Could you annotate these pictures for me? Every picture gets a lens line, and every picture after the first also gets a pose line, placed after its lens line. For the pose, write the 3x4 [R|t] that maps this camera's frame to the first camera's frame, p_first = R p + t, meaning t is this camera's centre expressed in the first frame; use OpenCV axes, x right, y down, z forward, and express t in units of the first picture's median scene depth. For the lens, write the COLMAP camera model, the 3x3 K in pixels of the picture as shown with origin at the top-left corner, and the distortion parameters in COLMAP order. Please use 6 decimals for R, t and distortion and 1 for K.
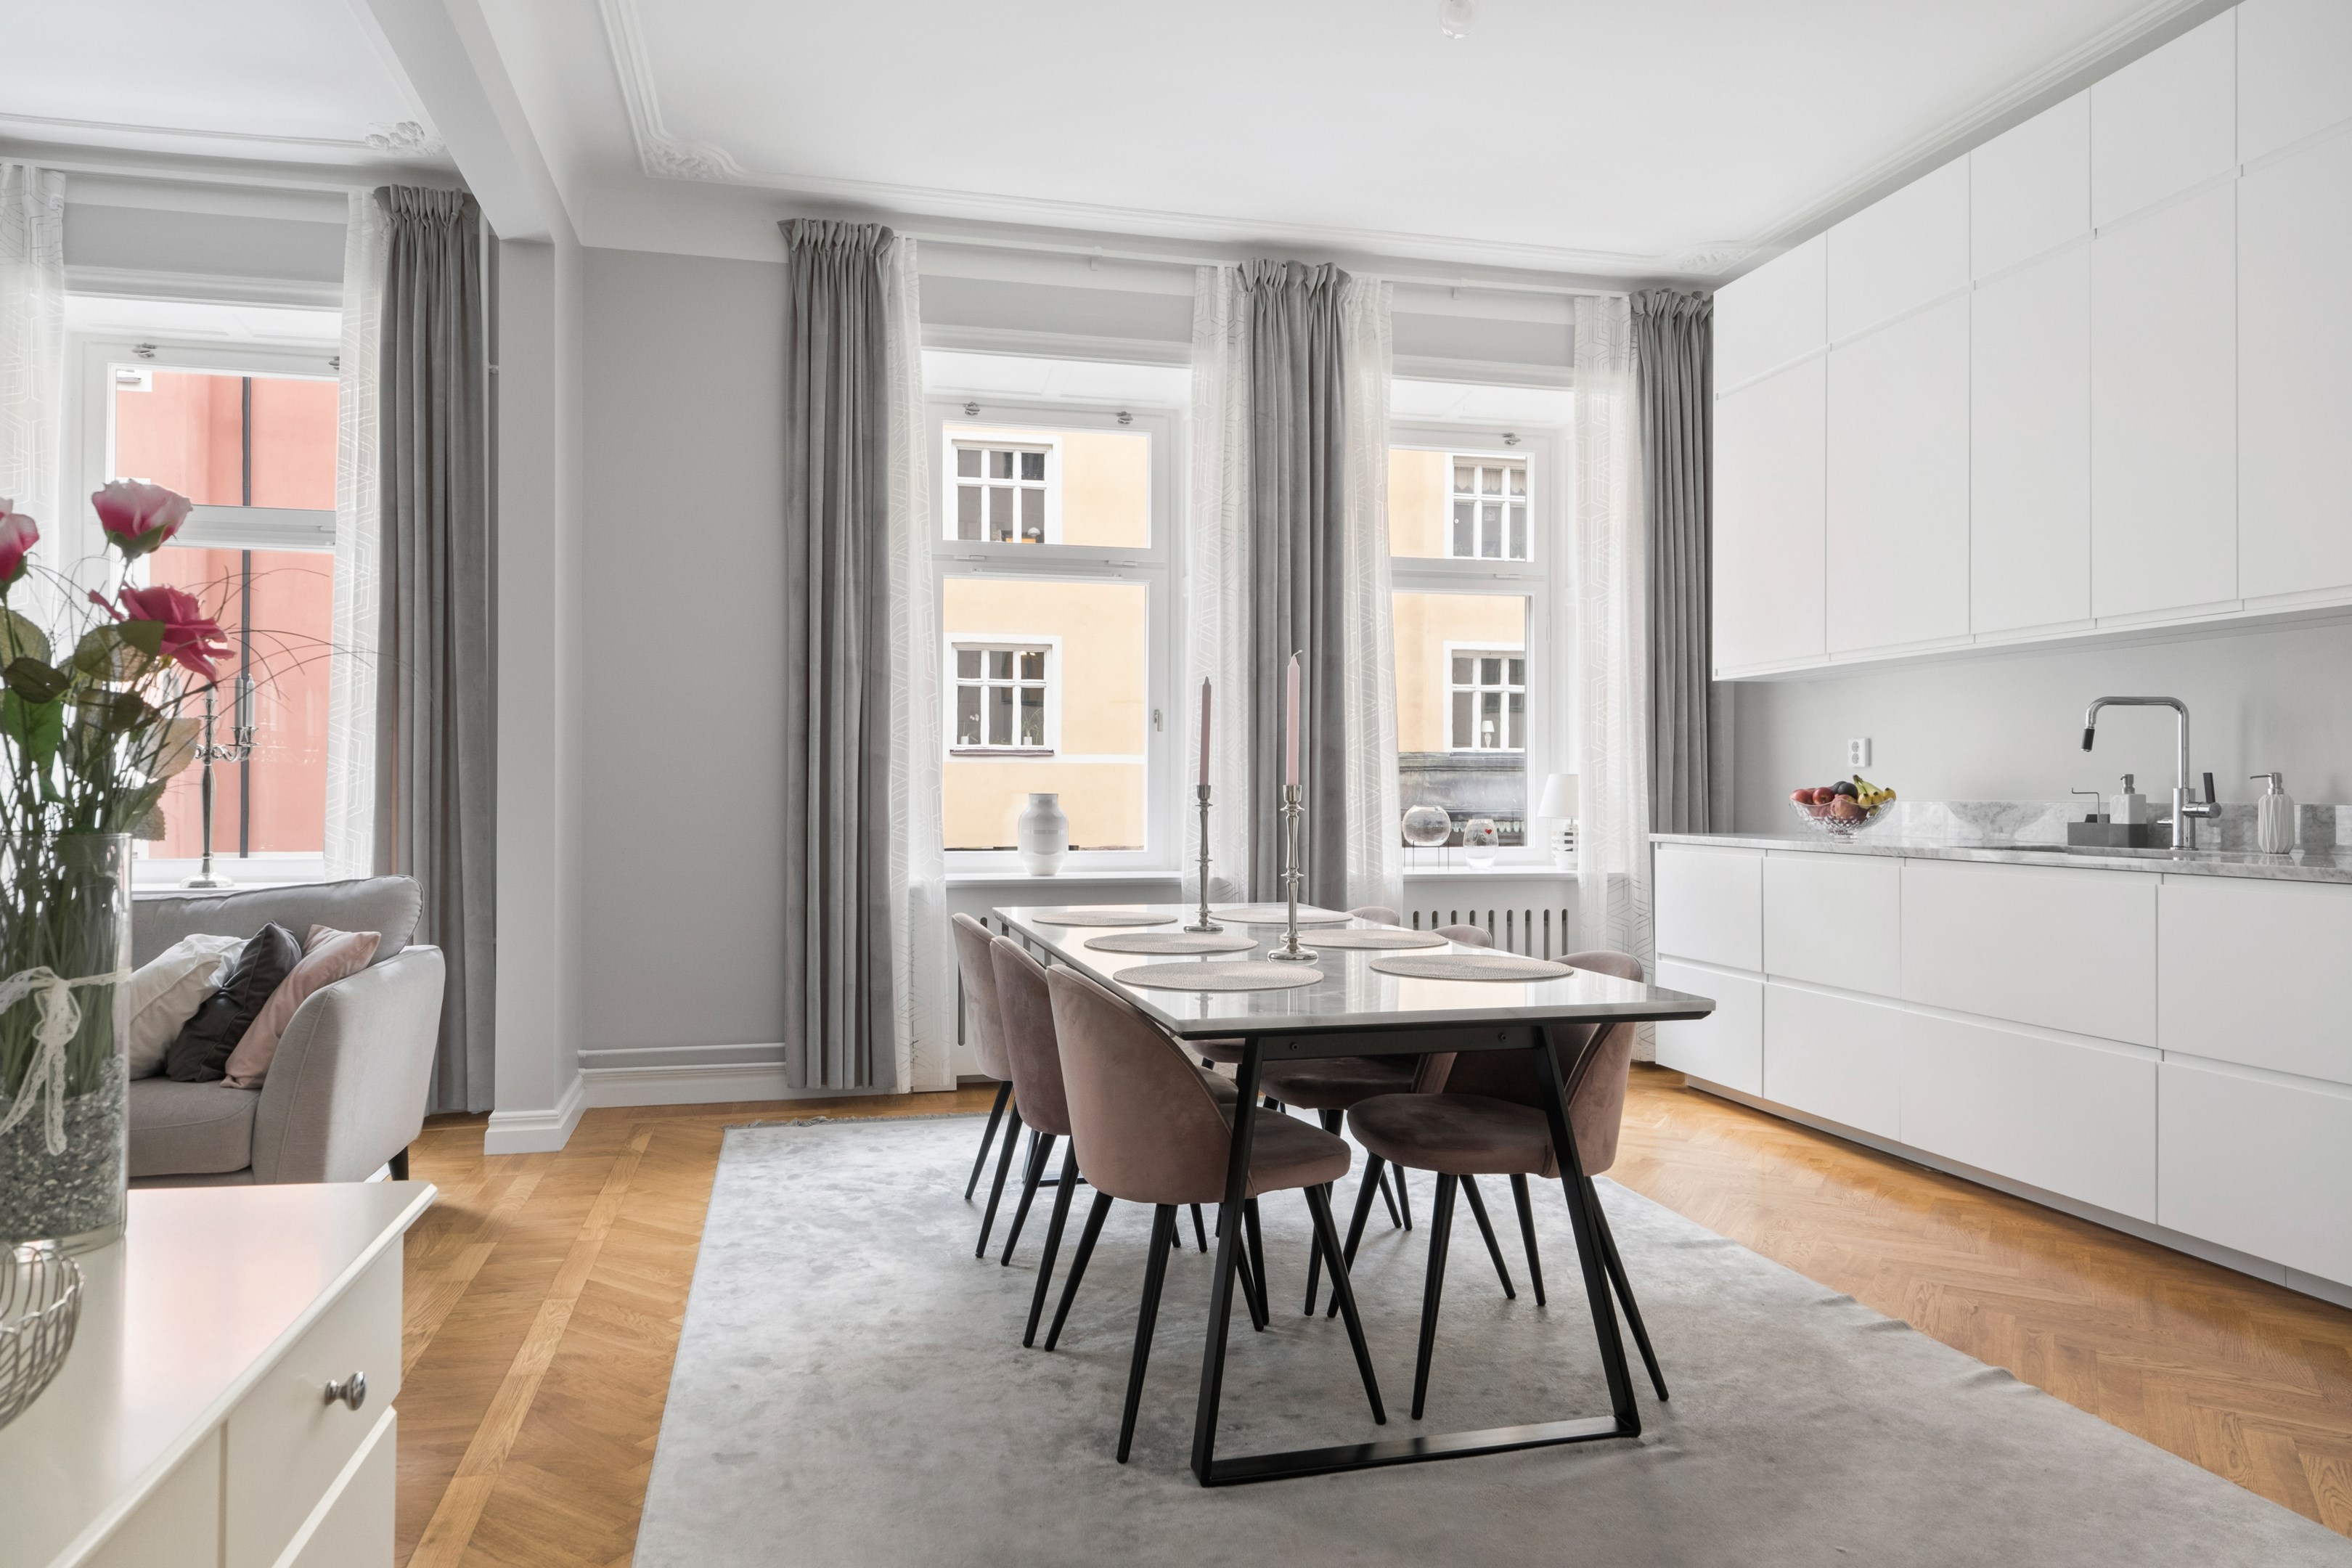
lens RADIAL K [[1420.0, 0, 1176.0], [0, 1420.0, 784.0], [0, 0, 1]] dist [-0.000423, 0.000438]
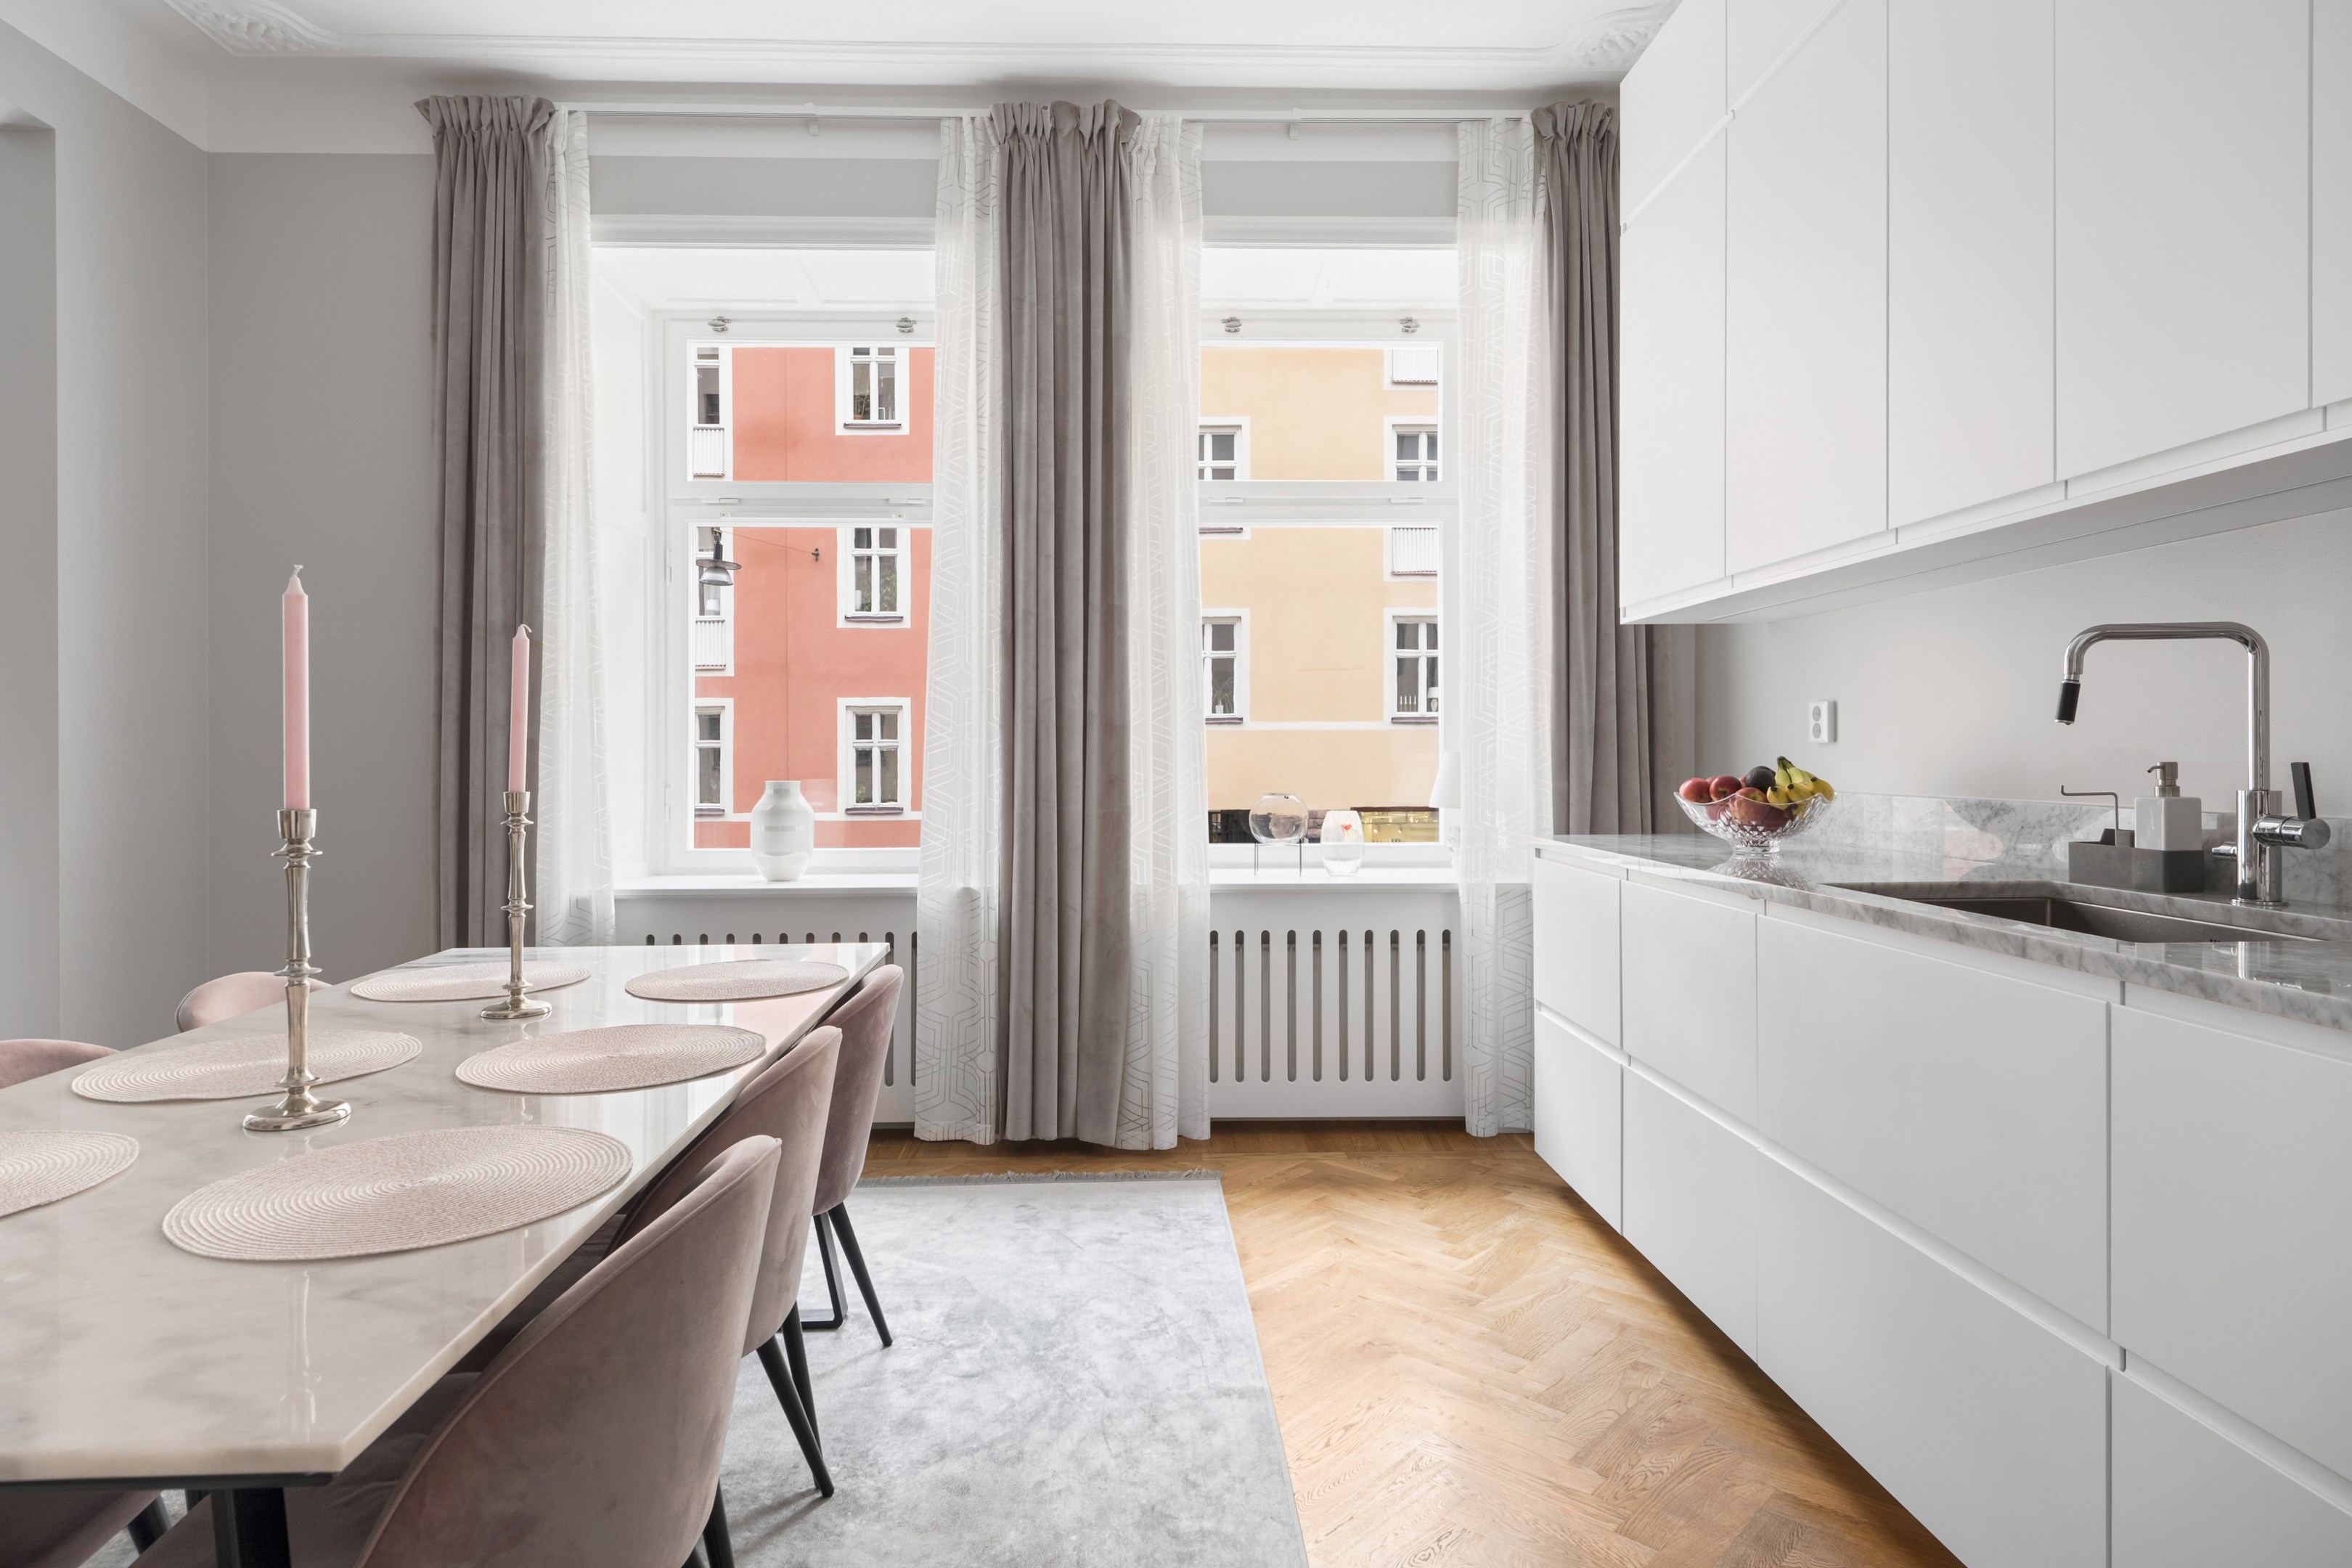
lens RADIAL K [[1284.5, 0, 1182.0], [0, 1284.5, 759.5], [0, 0, 1]] dist [-0.005002, -0.000973]
pose [[0.979441, -0.002199, -0.201718, 0.290781], [0.004099, 0.999951, 0.009000, -0.010591], [0.201688, -0.009642, 0.979402, 0.314693]]
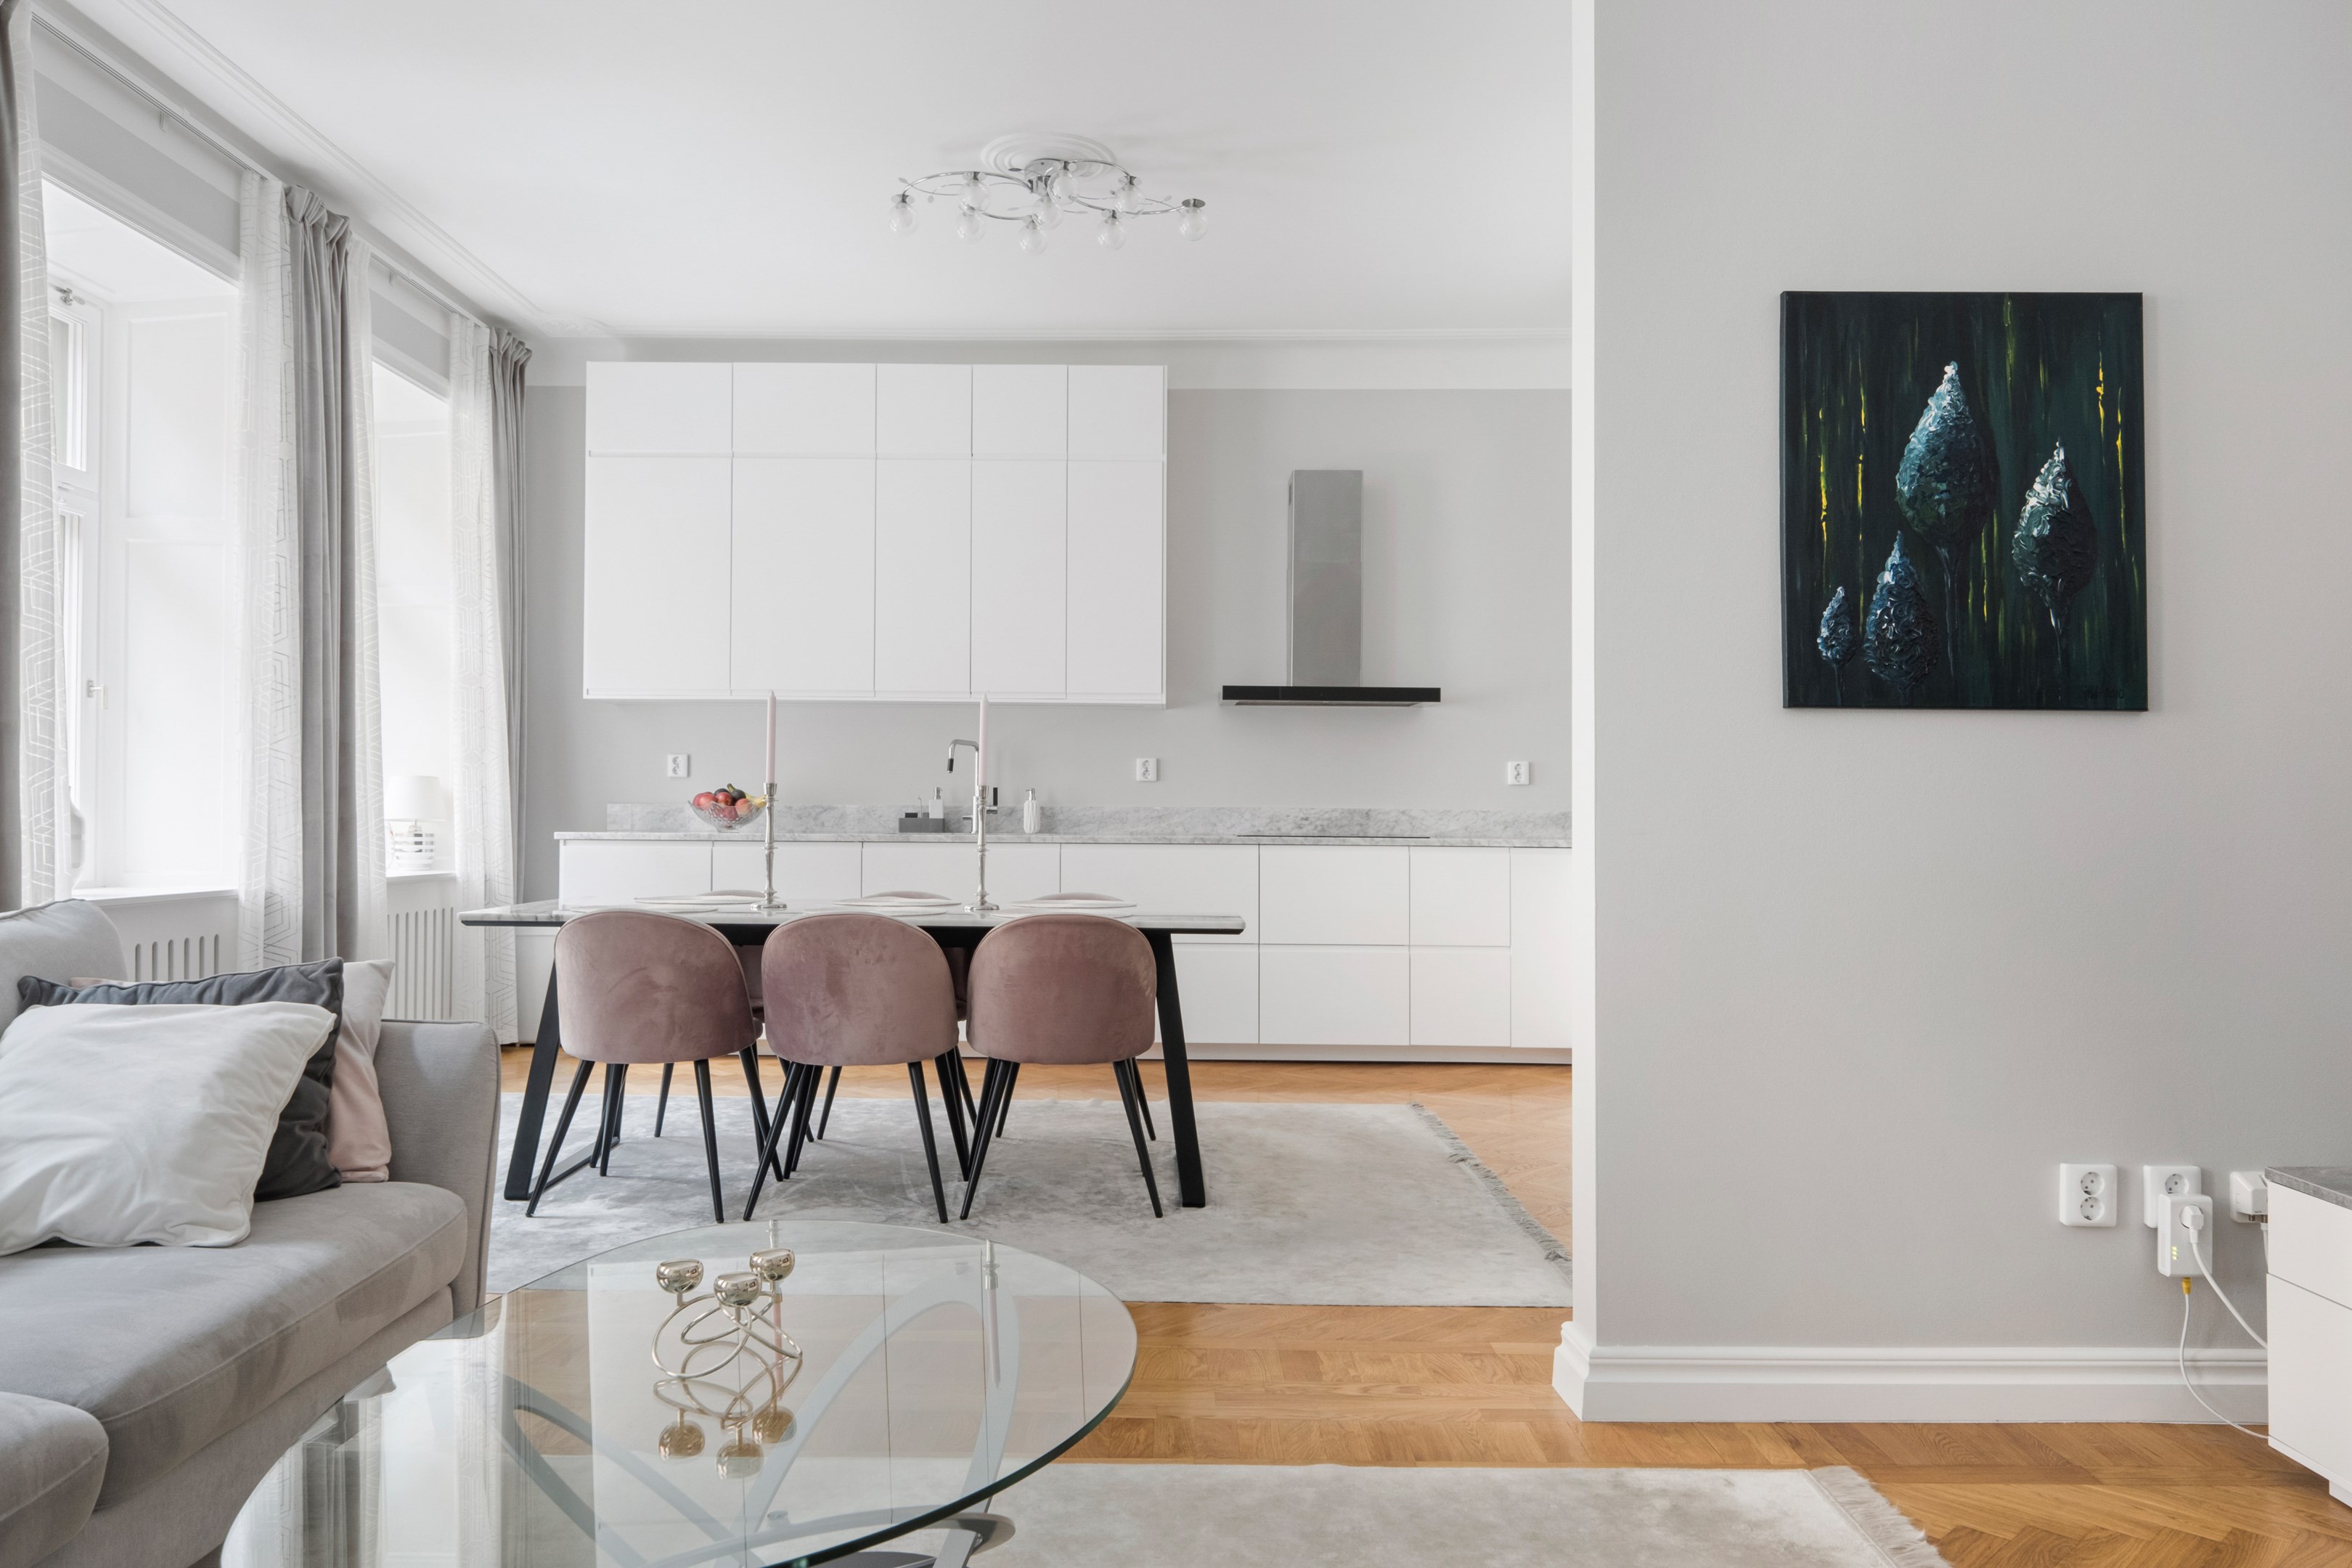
lens RADIAL K [[1629.6, 0, 1176.0], [0, 1629.6, 784.0], [0, 0, 1]] dist [0.000292, -0.000797]
pose [[0.234406, 0.023348, 0.971858, -0.784603], [-0.009581, 0.999718, -0.021706, 0.020169], [-0.972092, -0.004224, 0.234564, 0.225072]]
